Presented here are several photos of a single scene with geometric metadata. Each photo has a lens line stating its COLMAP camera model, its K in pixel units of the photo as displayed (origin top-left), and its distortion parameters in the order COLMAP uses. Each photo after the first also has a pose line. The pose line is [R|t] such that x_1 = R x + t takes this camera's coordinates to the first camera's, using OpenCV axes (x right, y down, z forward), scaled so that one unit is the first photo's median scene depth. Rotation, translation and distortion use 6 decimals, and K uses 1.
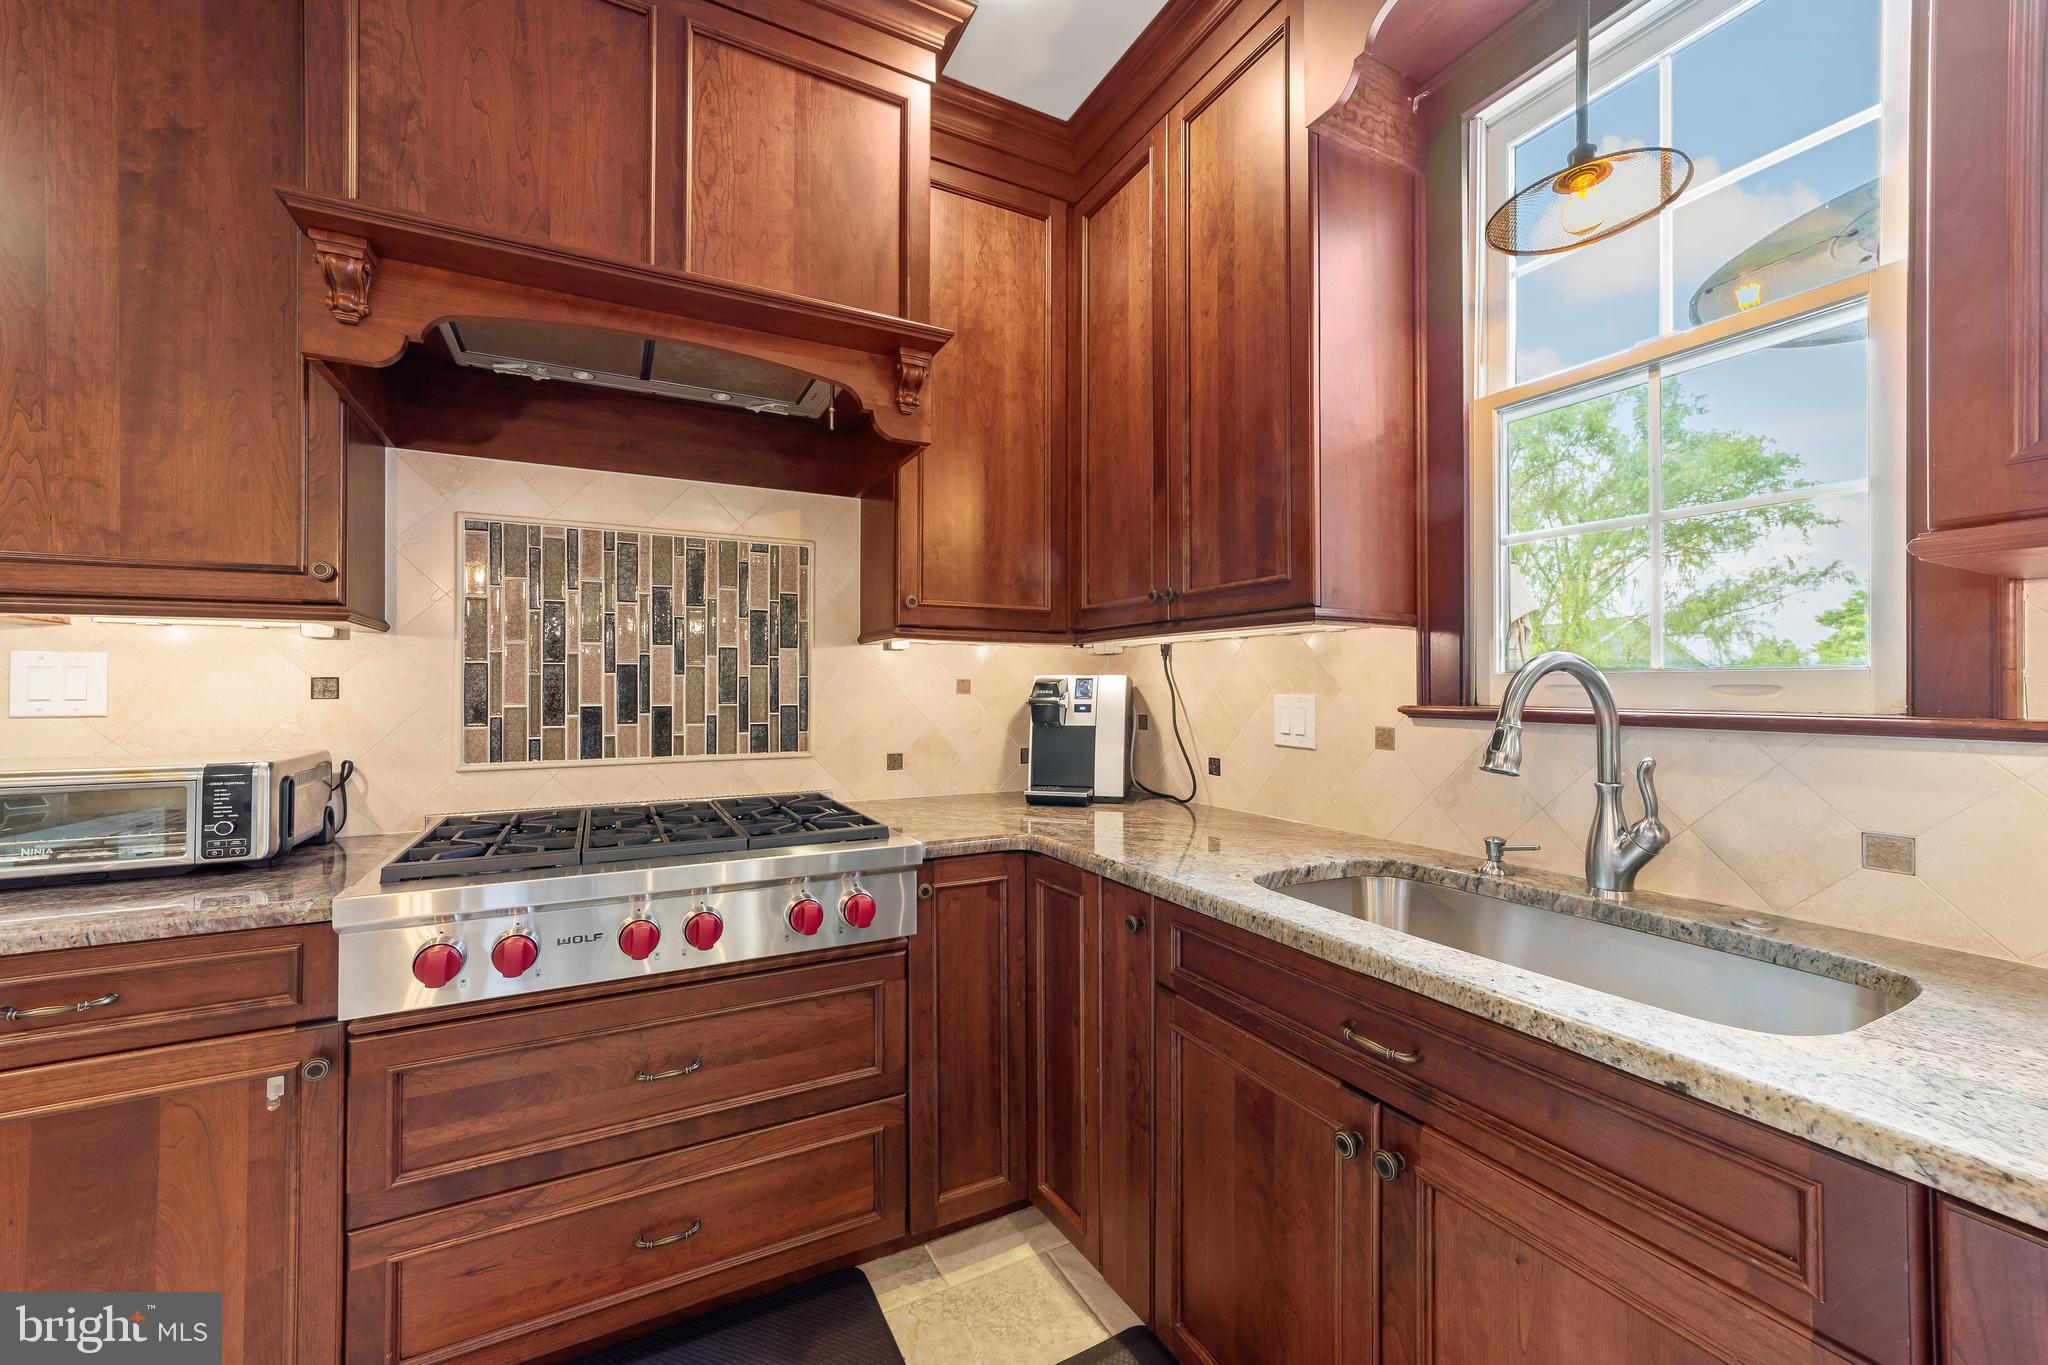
lens RADIAL K [[791.7, 0, 1014.4], [0, 791.7, 677.8], [0, 0, 1]] dist [-0.012722, 0.005182]
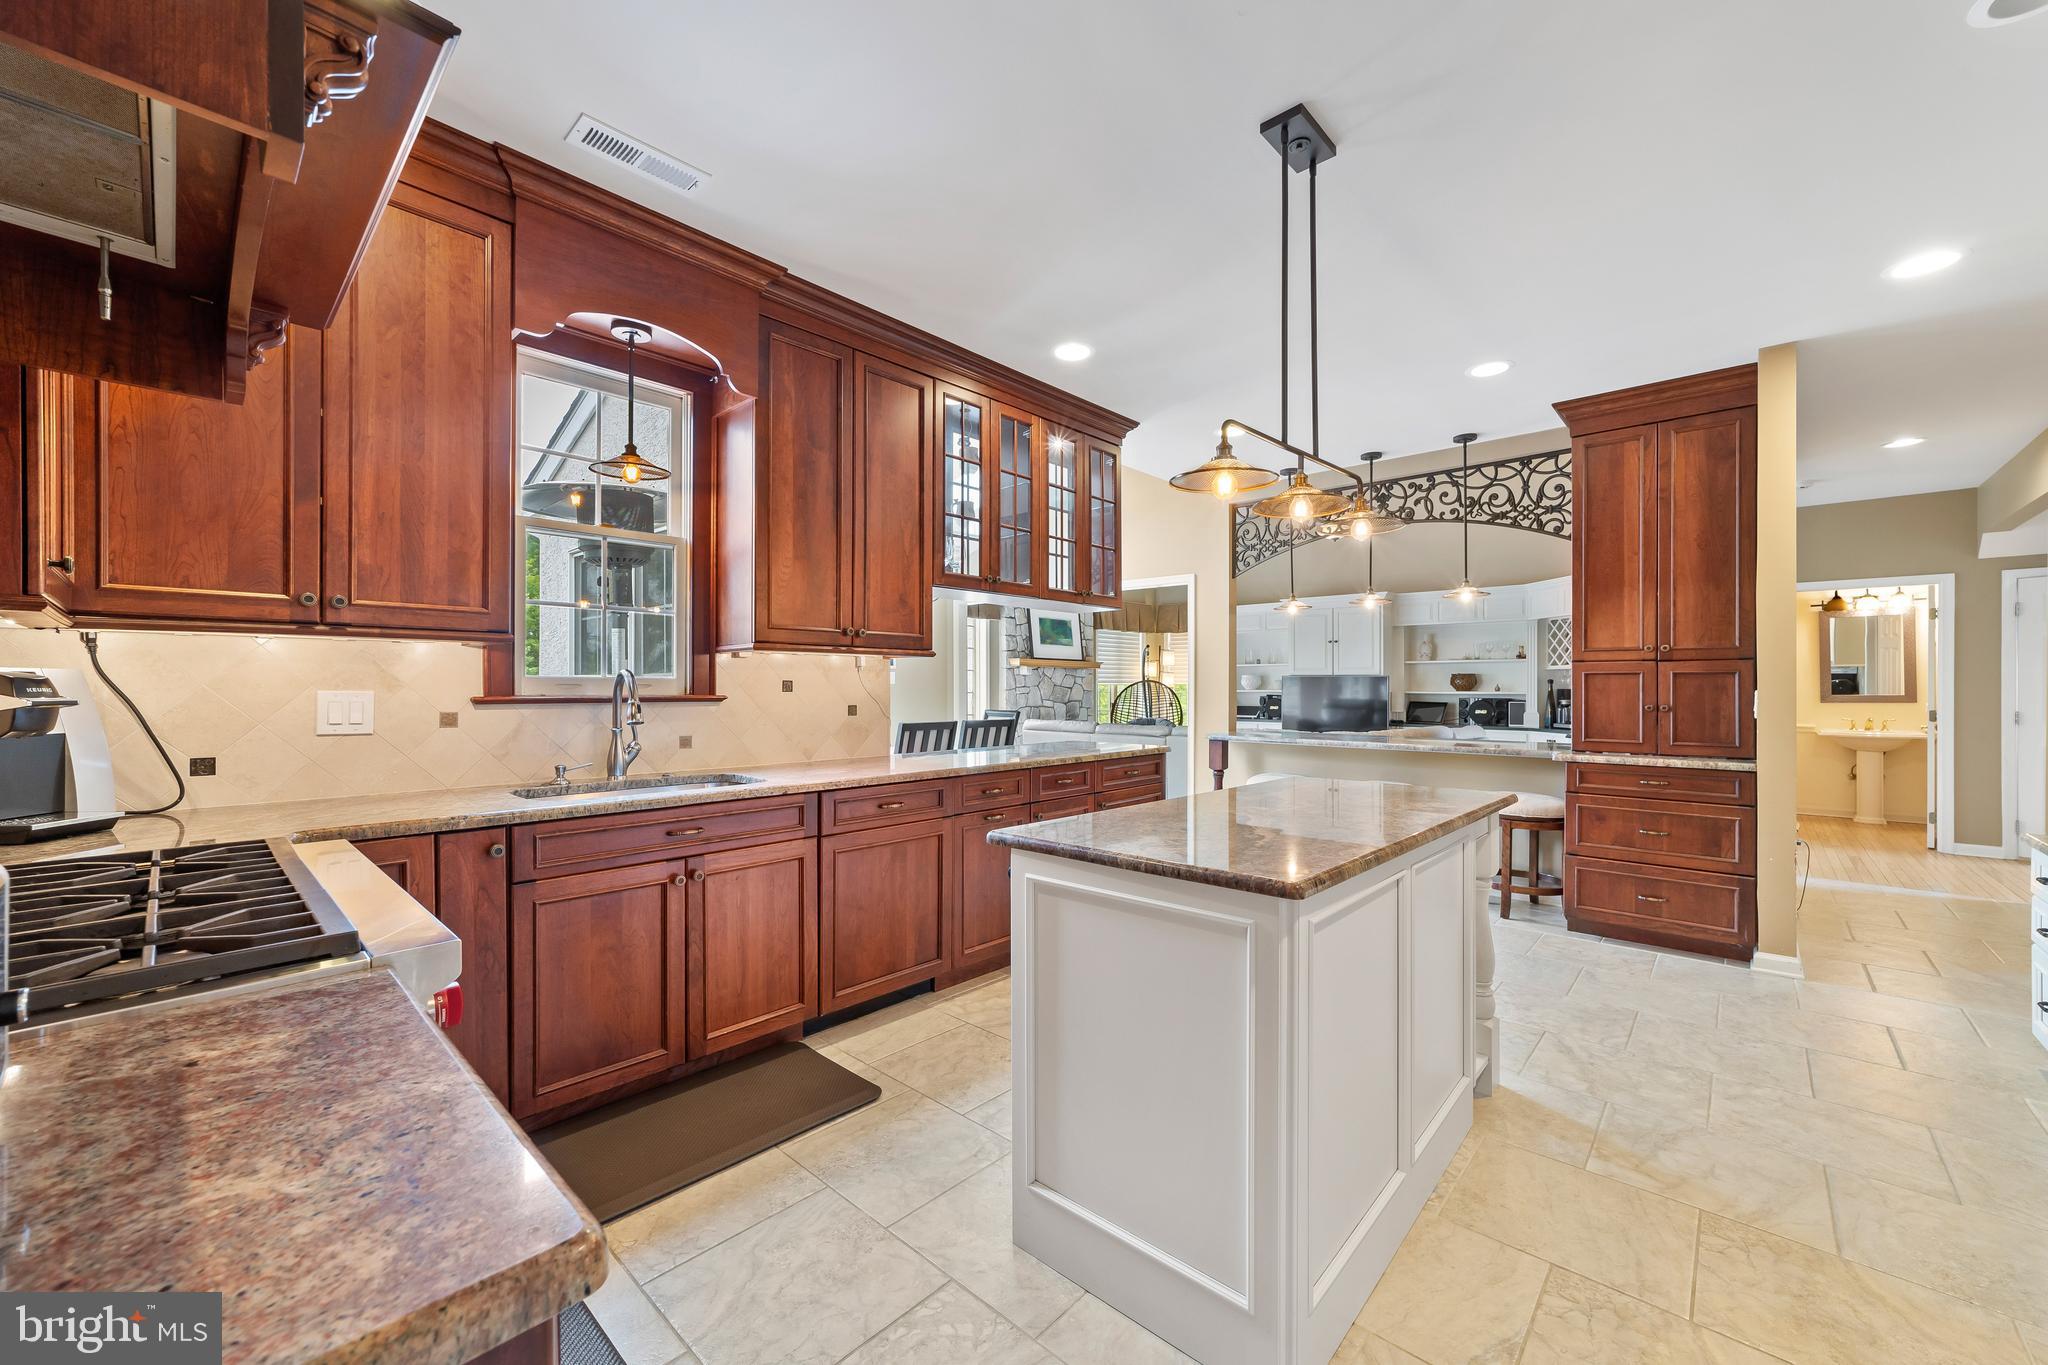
lens RADIAL K [[791.7, 0, 1022.9], [0, 791.7, 679.8], [0, 0, 1]] dist [-0.012722, 0.005182]
pose [[-0.334491, 0.006917, 0.942374, -1.103550], [-0.012604, 0.999851, -0.011813, 0.005672], [-0.942315, -0.015829, -0.334353, 0.430275]]
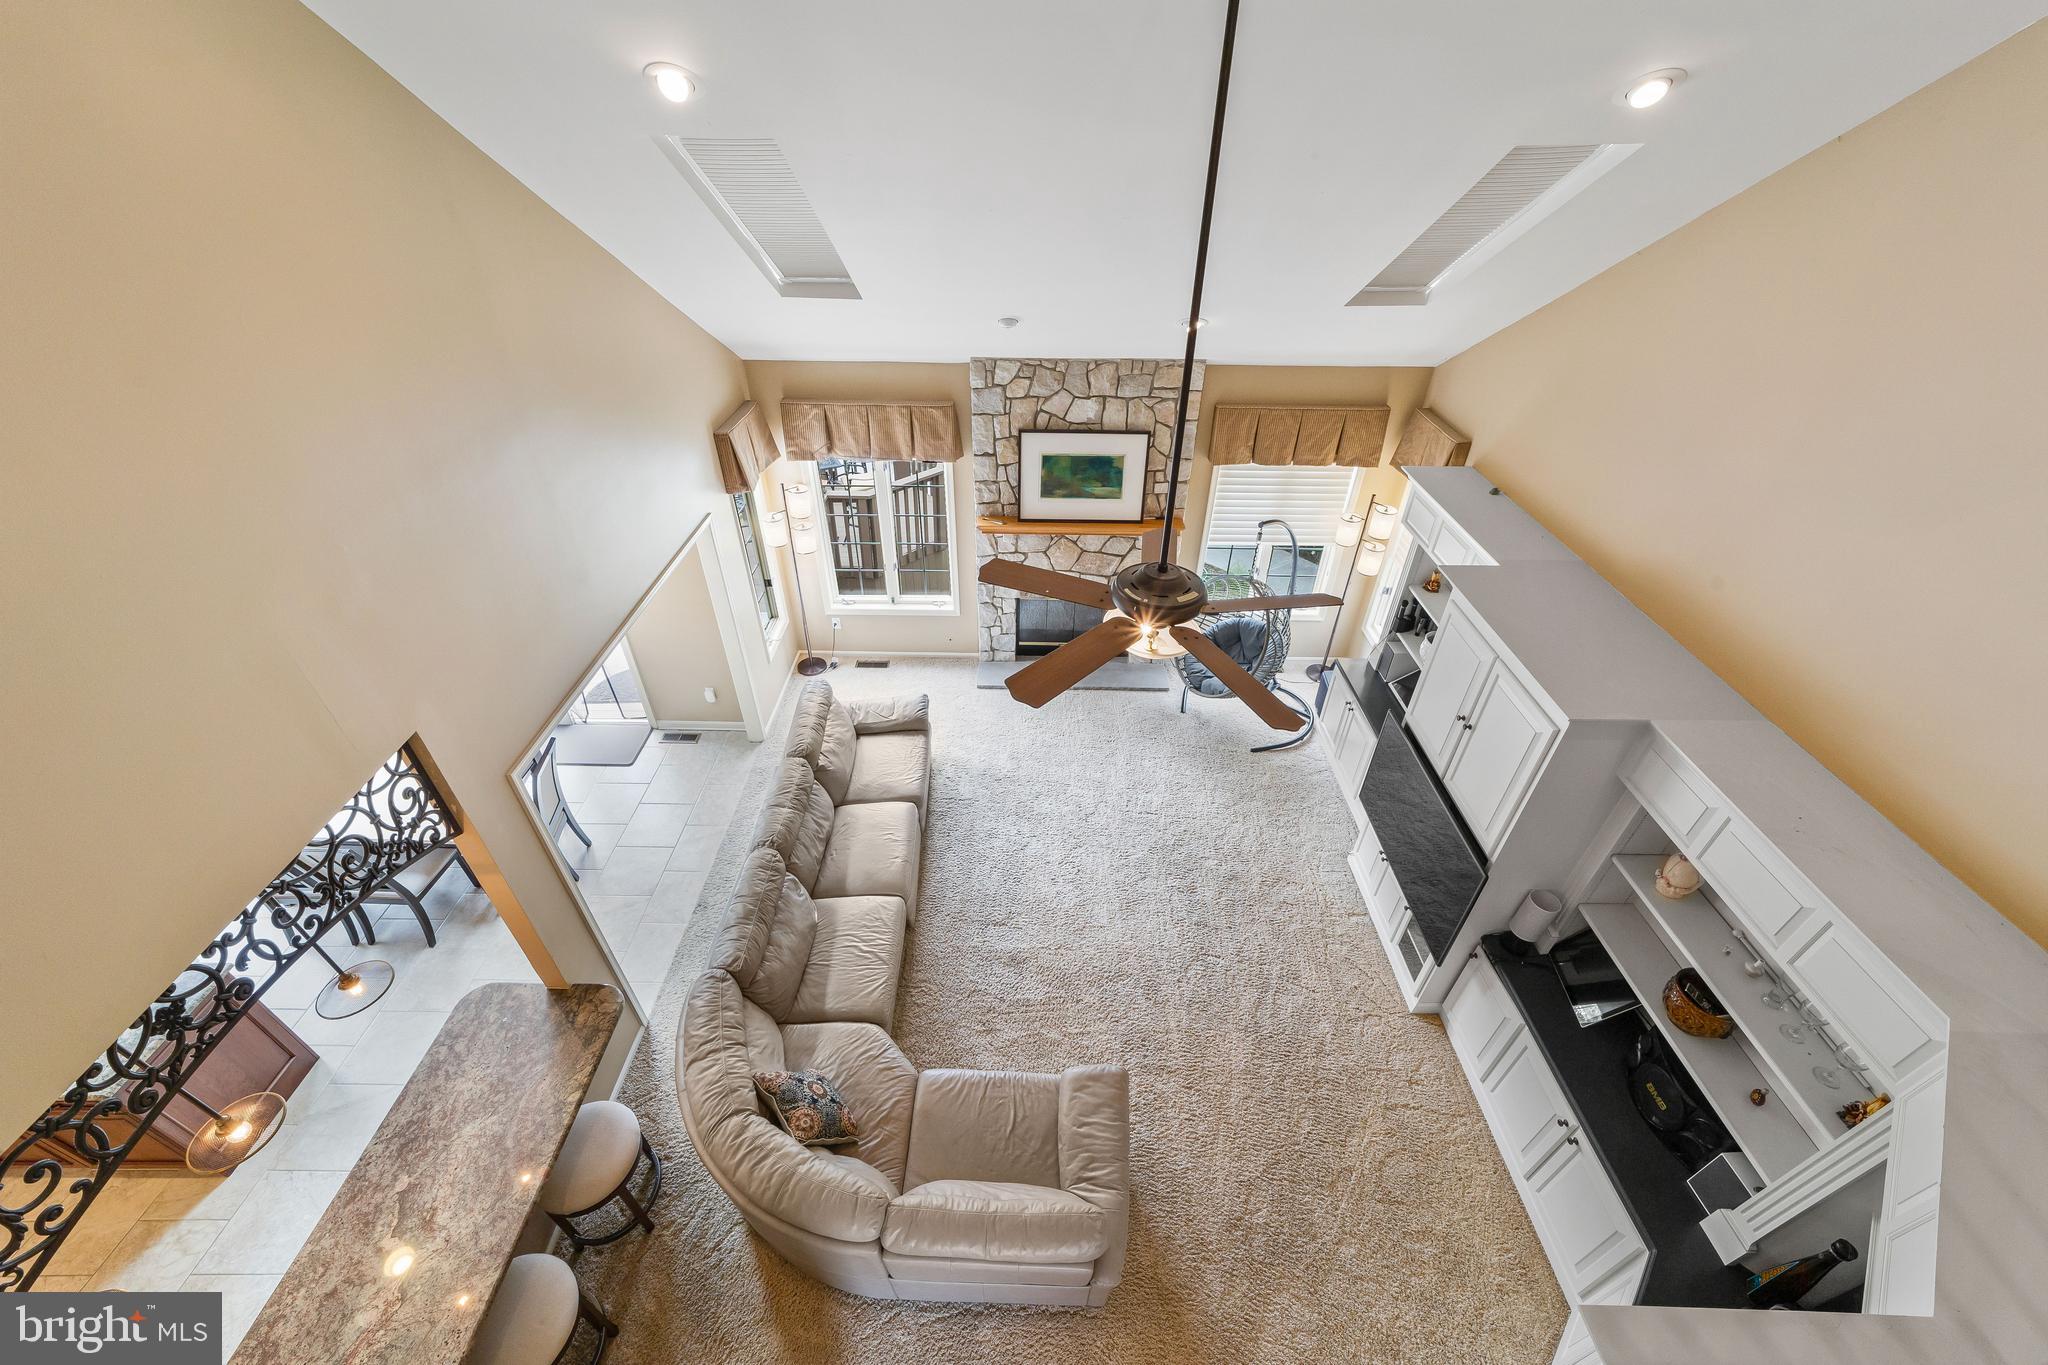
lens RADIAL K [[791.7, 0, 1021.6], [0, 791.7, 700.7], [0, 0, 1]] dist [-0.012722, 0.005182]
pose [[0.473502, -0.536240, 0.698744, 1.099857], [-0.015507, 0.788114, 0.615334, -1.786963], [-0.880656, -0.302197, 0.364858, -3.057599]]
